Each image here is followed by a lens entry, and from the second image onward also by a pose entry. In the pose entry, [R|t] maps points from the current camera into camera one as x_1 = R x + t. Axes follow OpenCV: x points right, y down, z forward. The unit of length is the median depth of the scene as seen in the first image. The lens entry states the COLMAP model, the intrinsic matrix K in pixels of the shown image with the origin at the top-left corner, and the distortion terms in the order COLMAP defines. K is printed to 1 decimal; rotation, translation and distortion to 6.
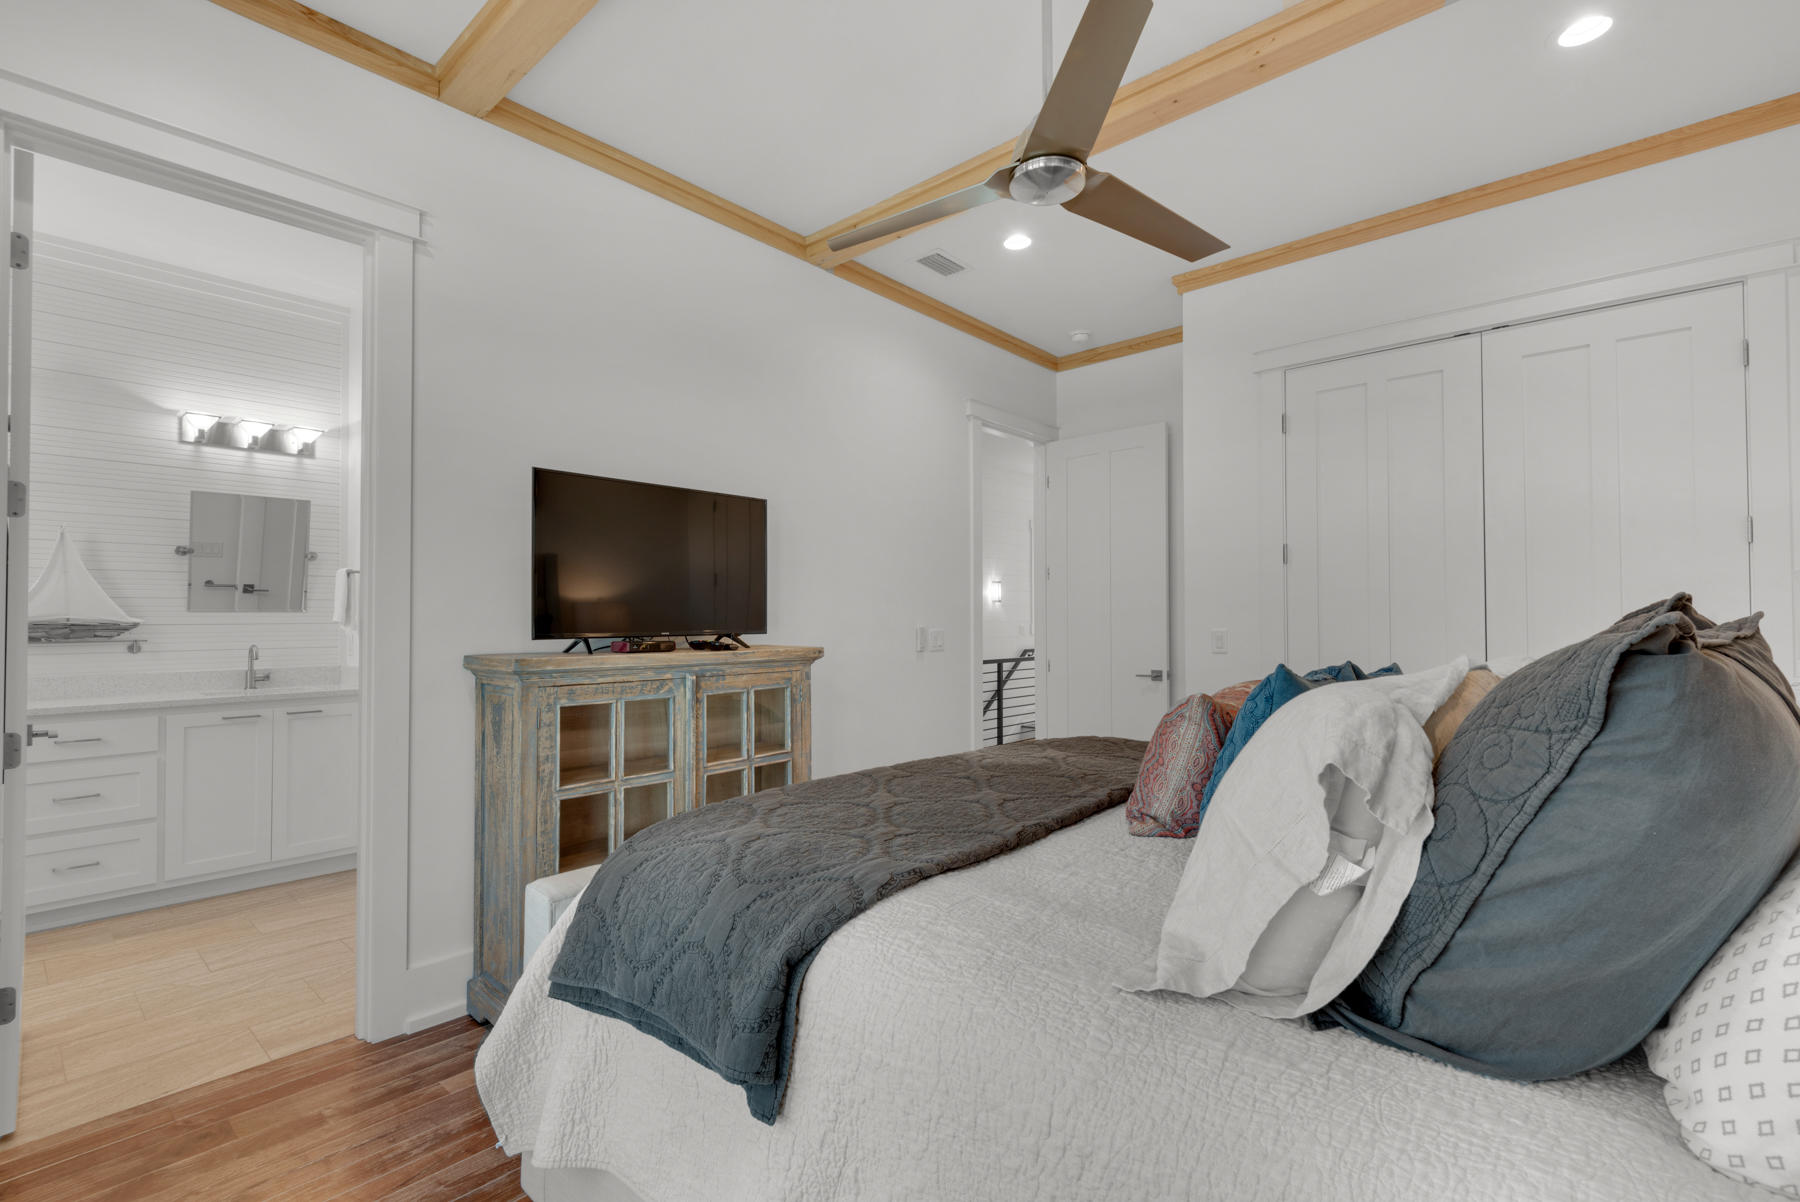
lens RADIAL K [[811.6, 0, 900.0], [0, 811.6, 601.0], [0, 0, 1]] dist [0.001575, -0.000011]
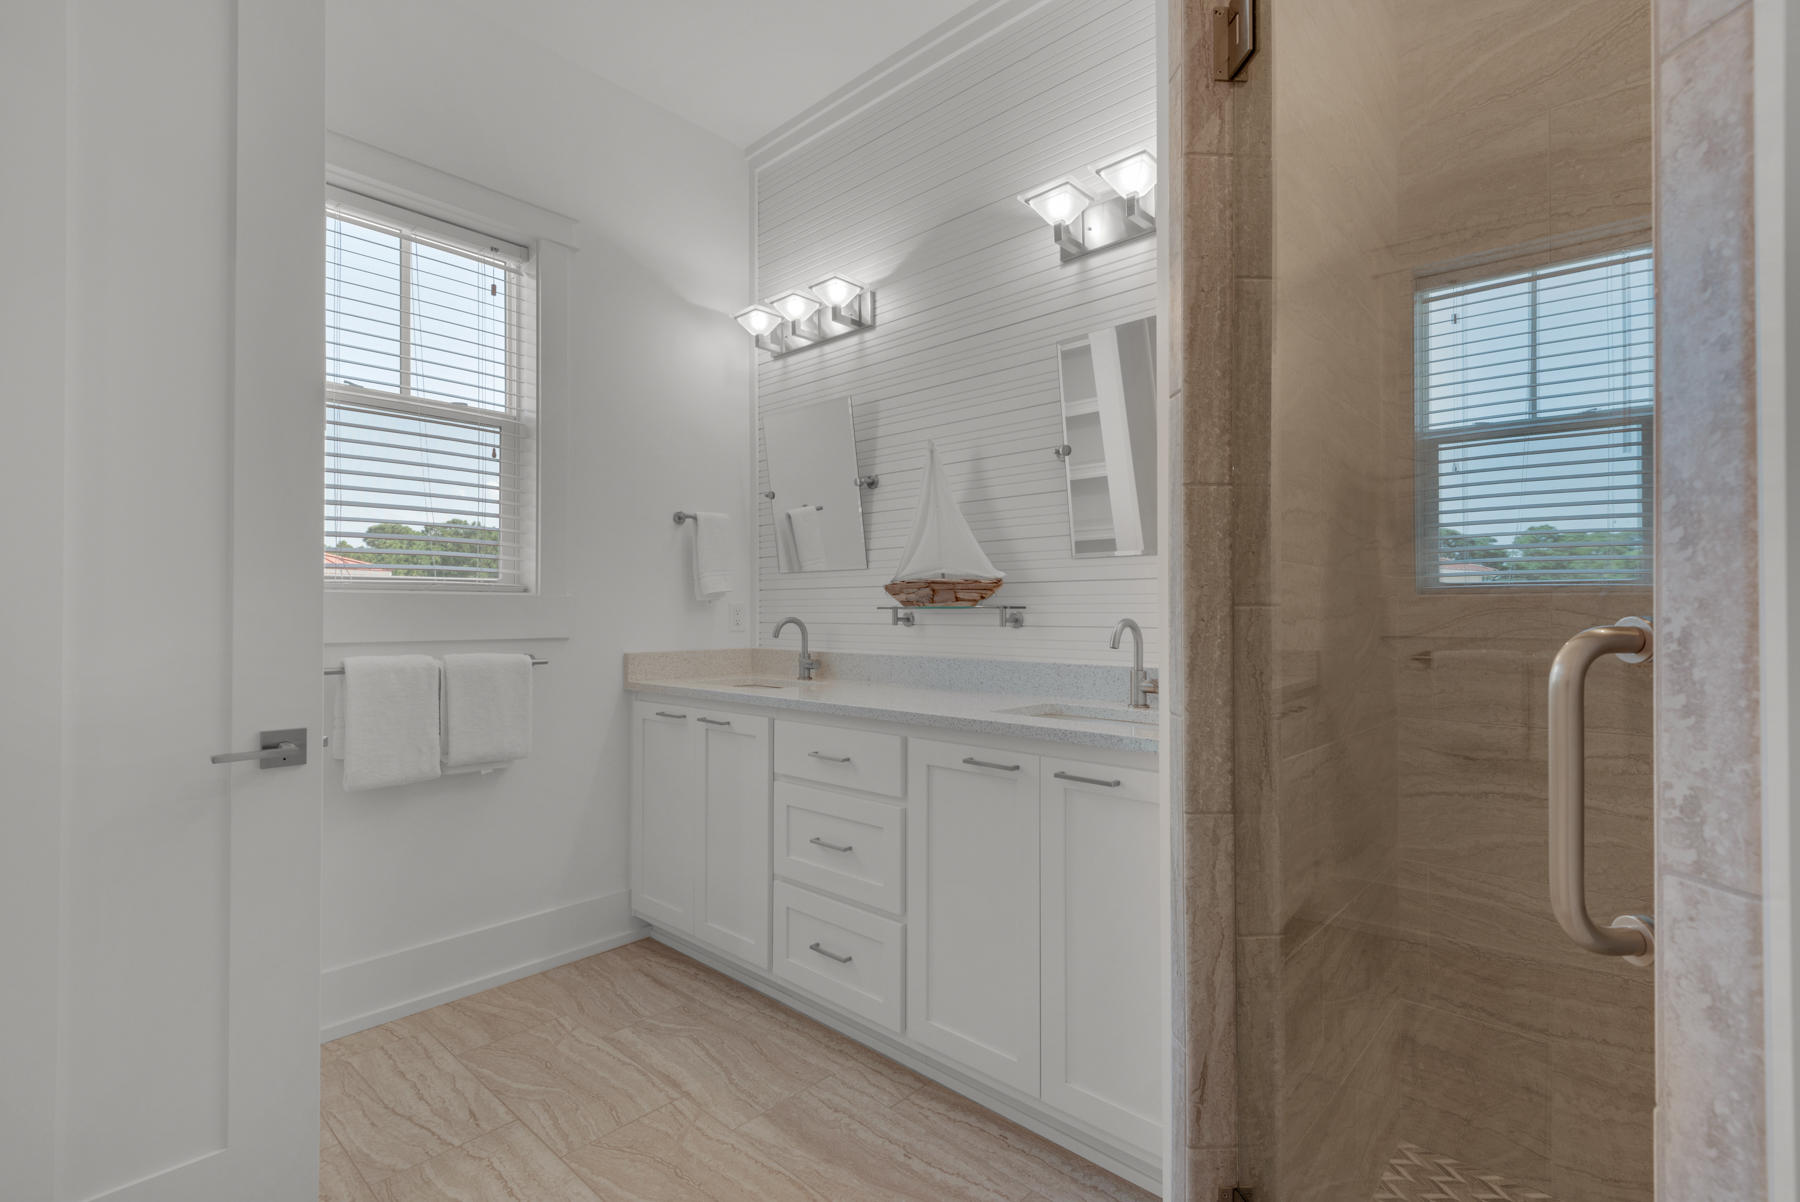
lens RADIAL K [[811.6, 0, 900.0], [0, 811.6, 601.0], [0, 0, 1]] dist [0.001575, -0.000011]
pose [[-0.010796, -0.009971, -0.999892, -0.334899], [0.018990, 0.999768, -0.010174, 0.051020], [0.999761, -0.019098, -0.010604, 0.971954]]
